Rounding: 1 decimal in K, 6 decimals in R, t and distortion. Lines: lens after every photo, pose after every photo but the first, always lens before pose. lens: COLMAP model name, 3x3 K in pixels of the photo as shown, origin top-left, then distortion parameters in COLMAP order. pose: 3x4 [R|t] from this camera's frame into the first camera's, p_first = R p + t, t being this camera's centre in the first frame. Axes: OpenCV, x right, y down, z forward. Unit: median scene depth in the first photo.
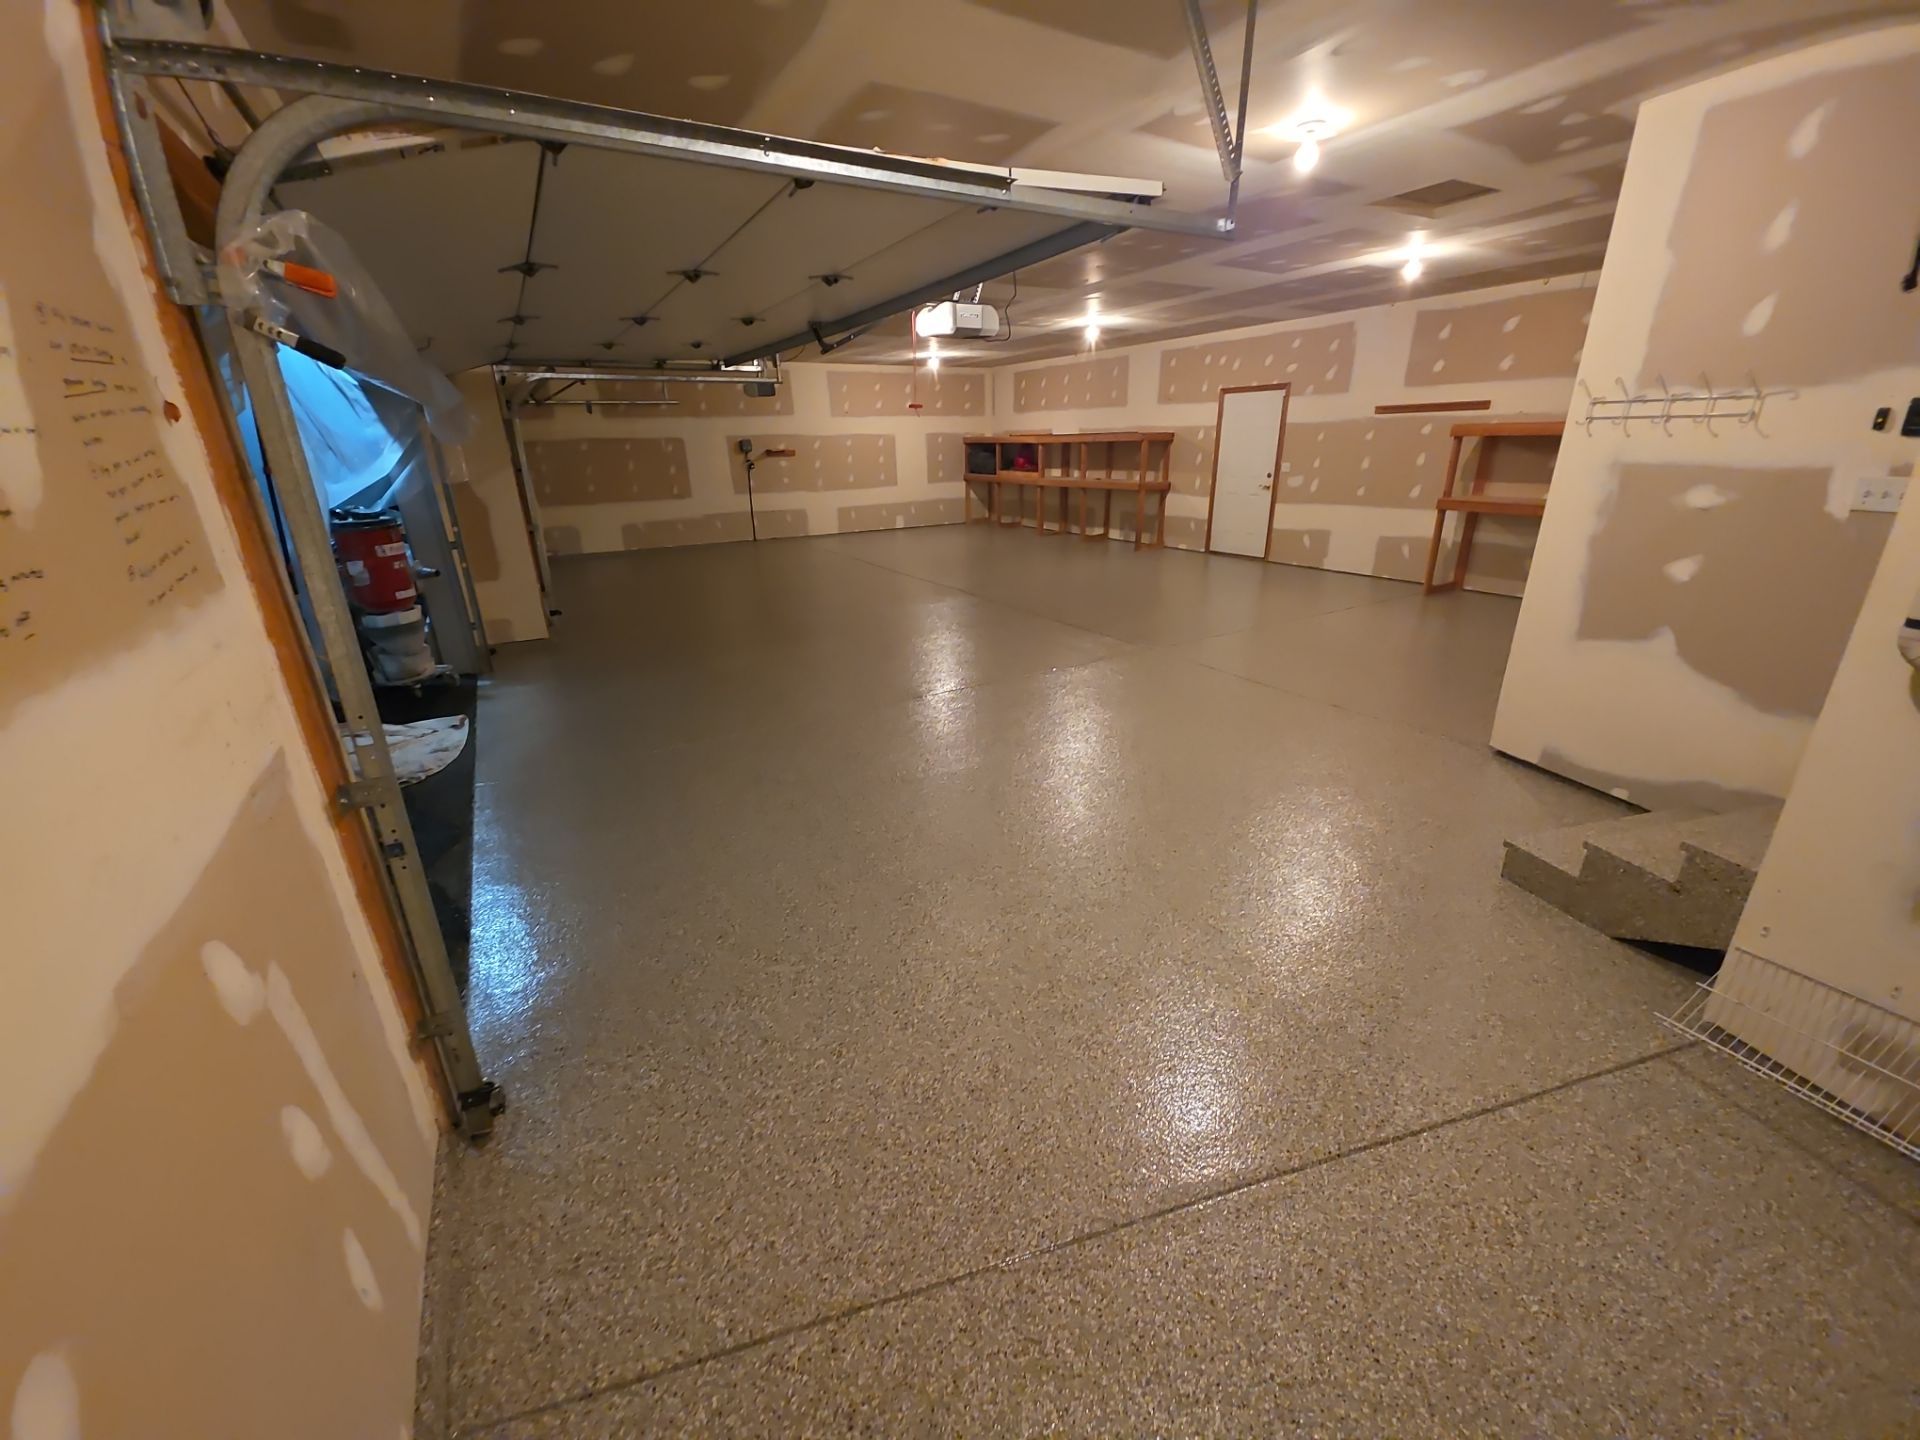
lens RADIAL K [[760.1, 0, 952.6], [0, 760.1, 718.8], [0, 0, 1]] dist [0.003573, -0.002162]
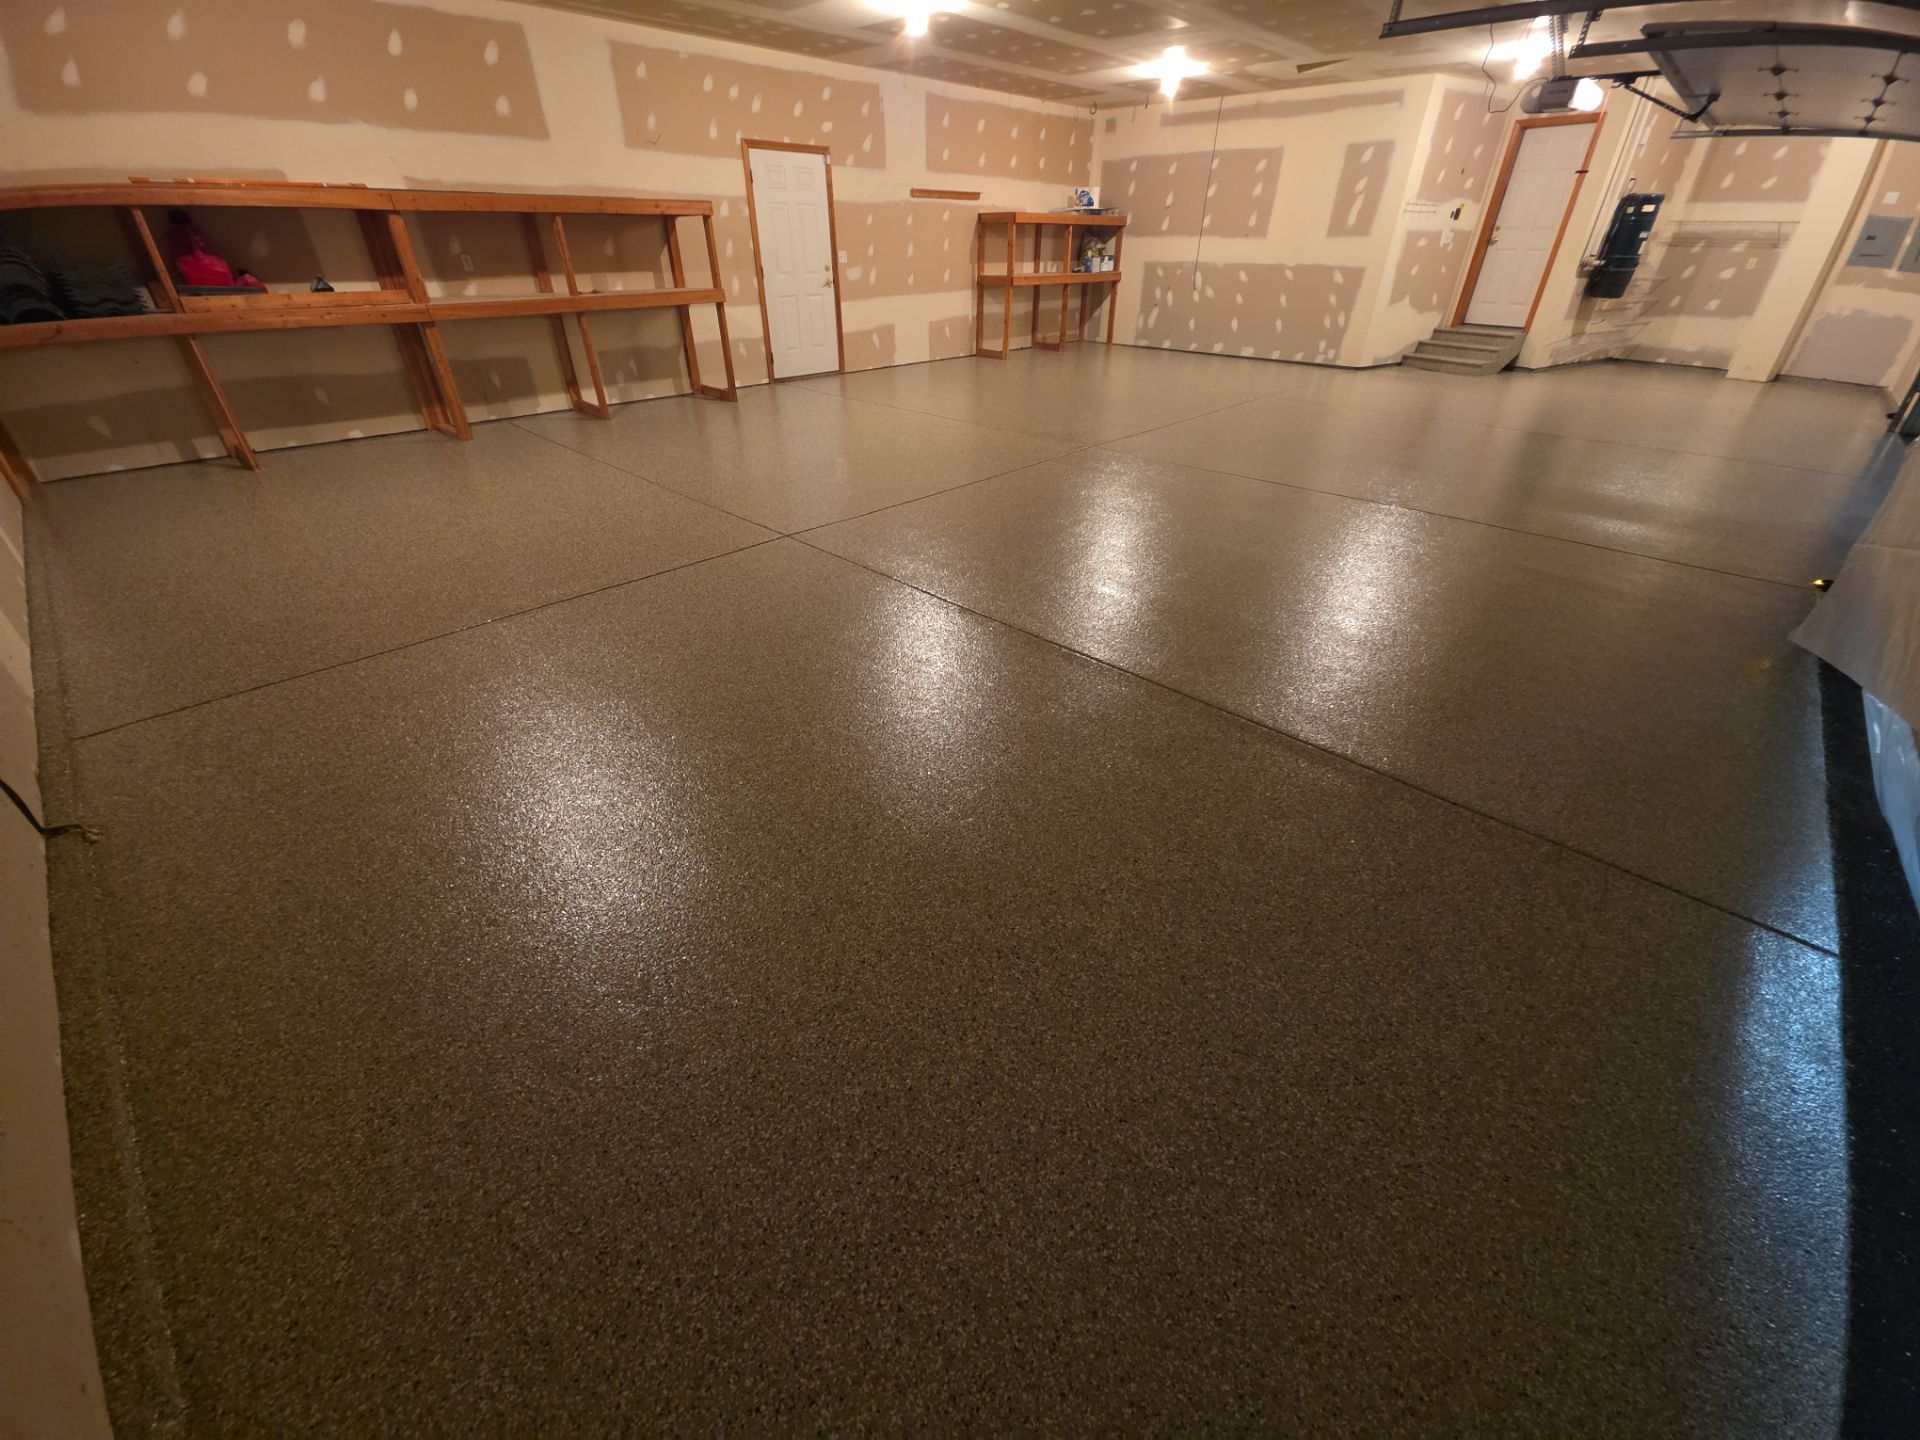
lens RADIAL K [[760.1, 0, 960.8], [0, 760.1, 715.3], [0, 0, 1]] dist [0.003573, -0.002162]
pose [[-0.293195, -0.488081, 0.822079, -0.510903], [0.334447, 0.753177, 0.566454, -0.330280], [-0.895646, 0.441023, -0.057590, 0.999956]]
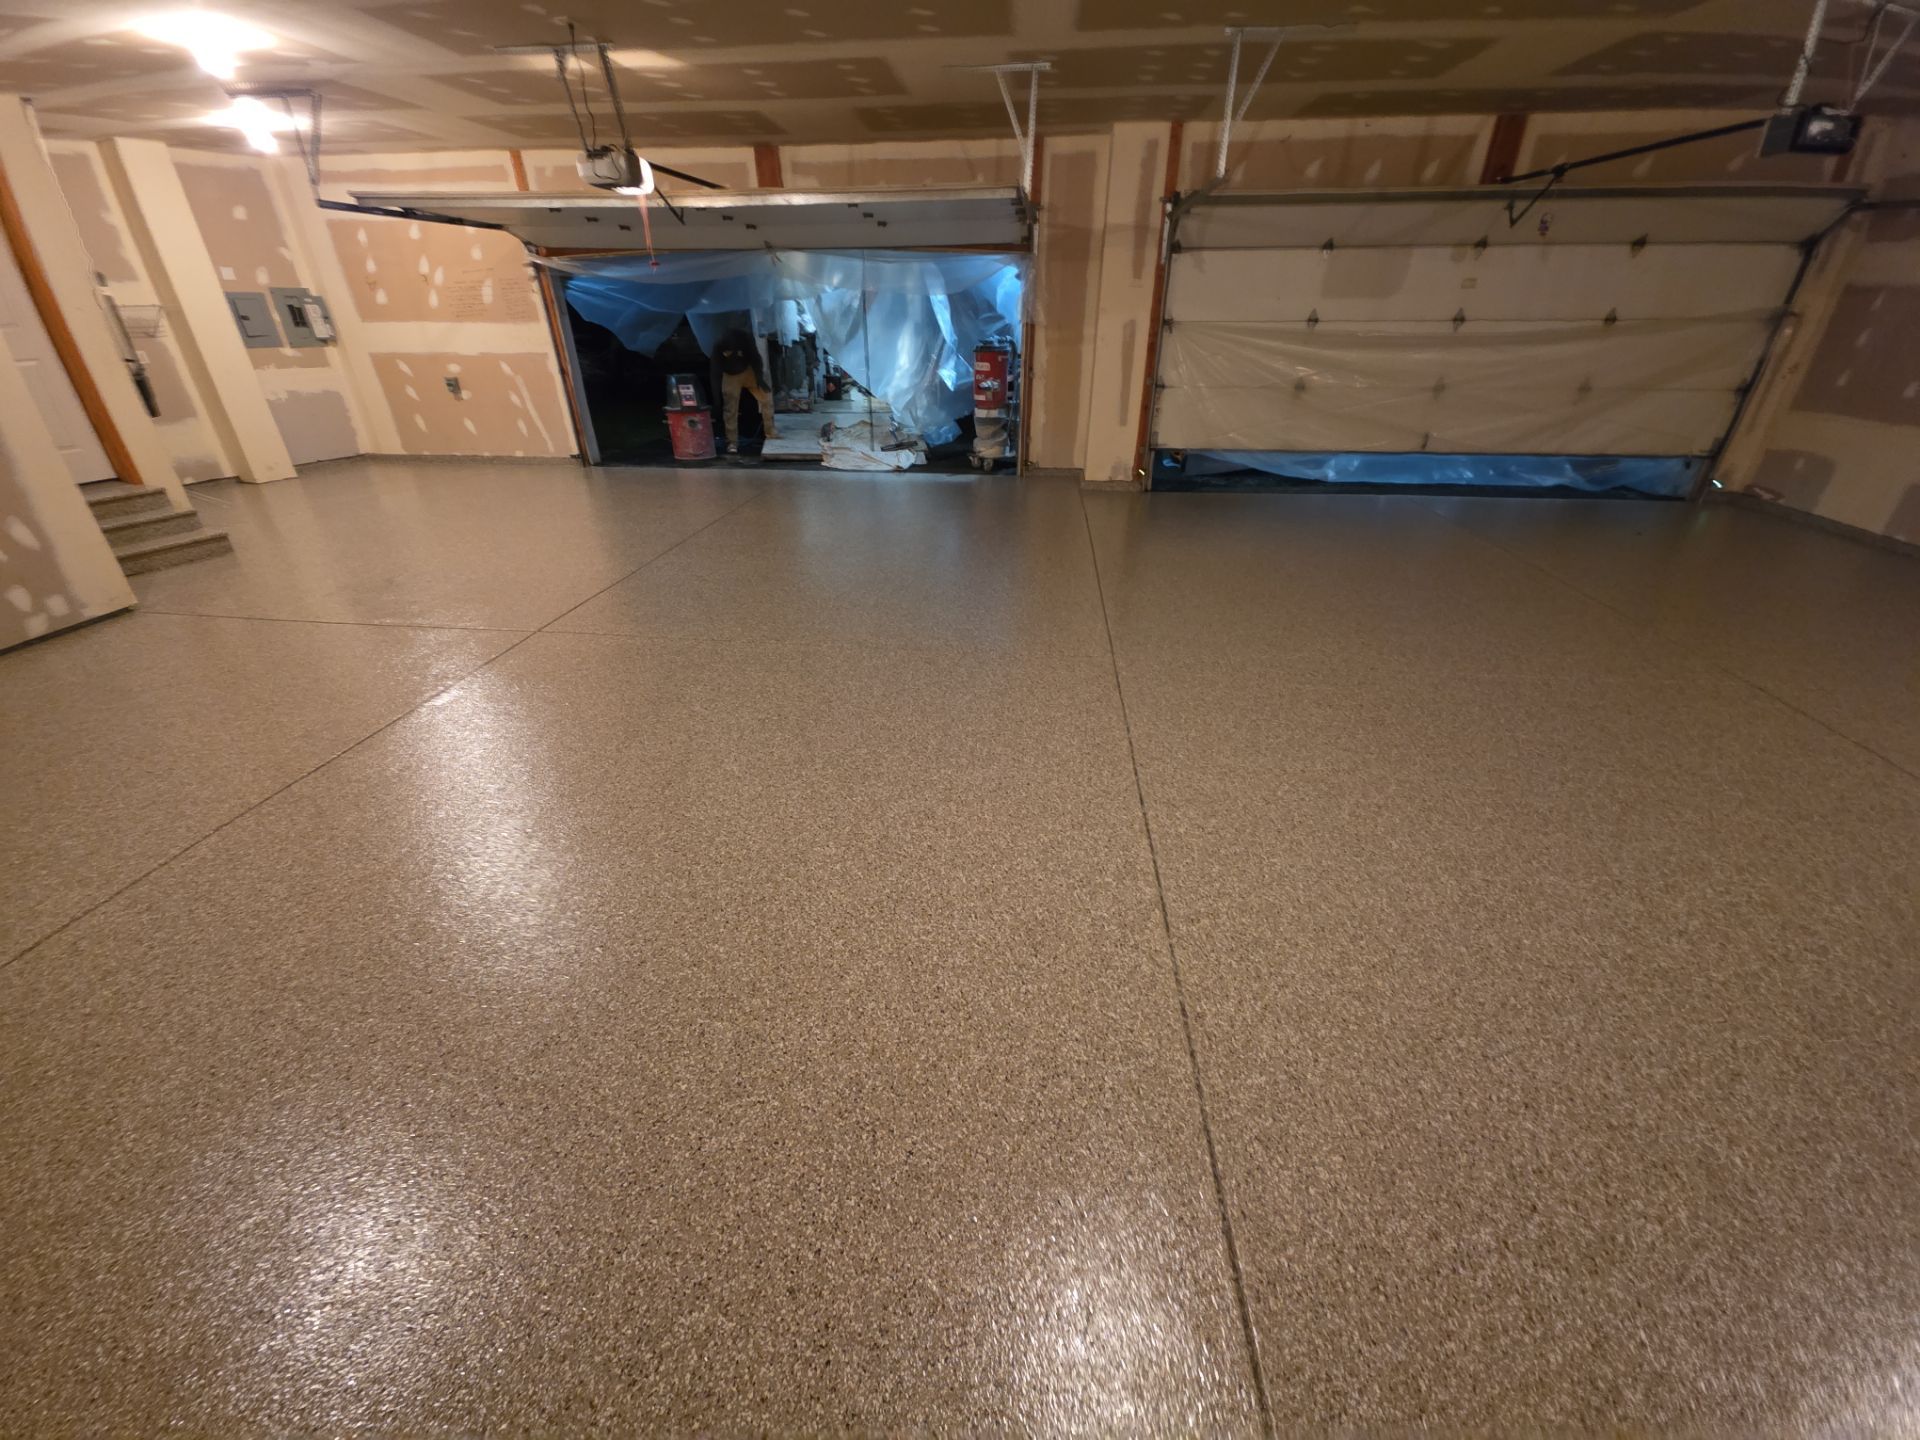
lens RADIAL K [[760.1, 0, 964.8], [0, 760.1, 715.6], [0, 0, 1]] dist [0.003573, -0.002162]
pose [[-0.603862, 0.406686, -0.685534, 0.302411], [-0.264551, 0.709039, 0.653664, -0.330223], [0.751906, 0.576081, -0.320573, 0.872762]]
